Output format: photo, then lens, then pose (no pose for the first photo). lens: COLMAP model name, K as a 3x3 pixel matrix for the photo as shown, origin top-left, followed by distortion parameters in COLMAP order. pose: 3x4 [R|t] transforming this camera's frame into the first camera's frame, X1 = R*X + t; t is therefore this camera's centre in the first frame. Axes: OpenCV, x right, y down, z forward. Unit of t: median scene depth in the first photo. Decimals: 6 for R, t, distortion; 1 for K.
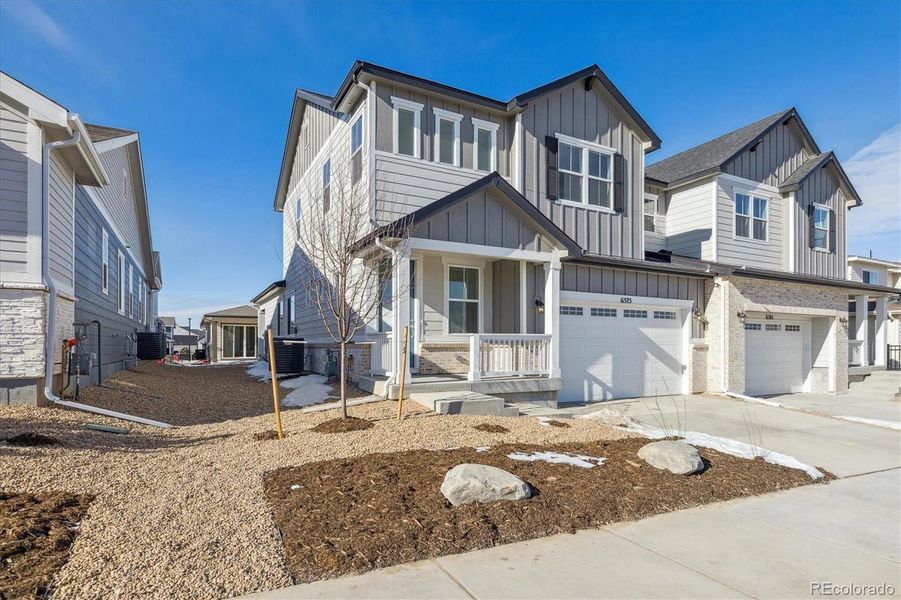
lens RADIAL K [[481.7, 0, 450.4], [0, 481.7, 341.1], [0, 0, 1]] dist [-0.001414, 0.000419]
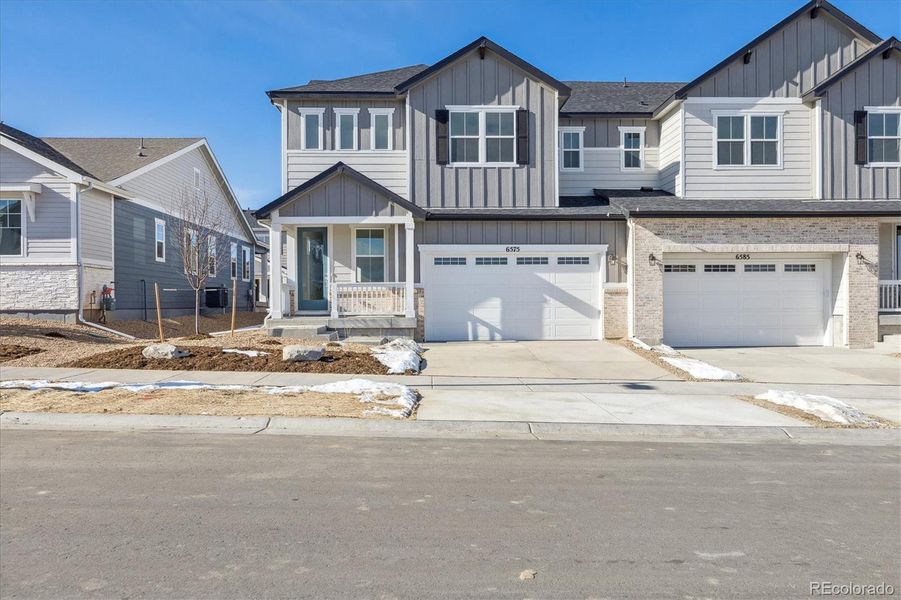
lens RADIAL K [[646.3, 0, 450.5], [0, 646.3, 300.0], [0, 0, 1]] dist [0.003787, 0.000789]
pose [[0.894927, -0.008646, -0.446129, 0.873417], [0.011779, 0.999922, 0.004249, 0.021811], [0.446057, -0.009058, 0.894959, -0.357614]]
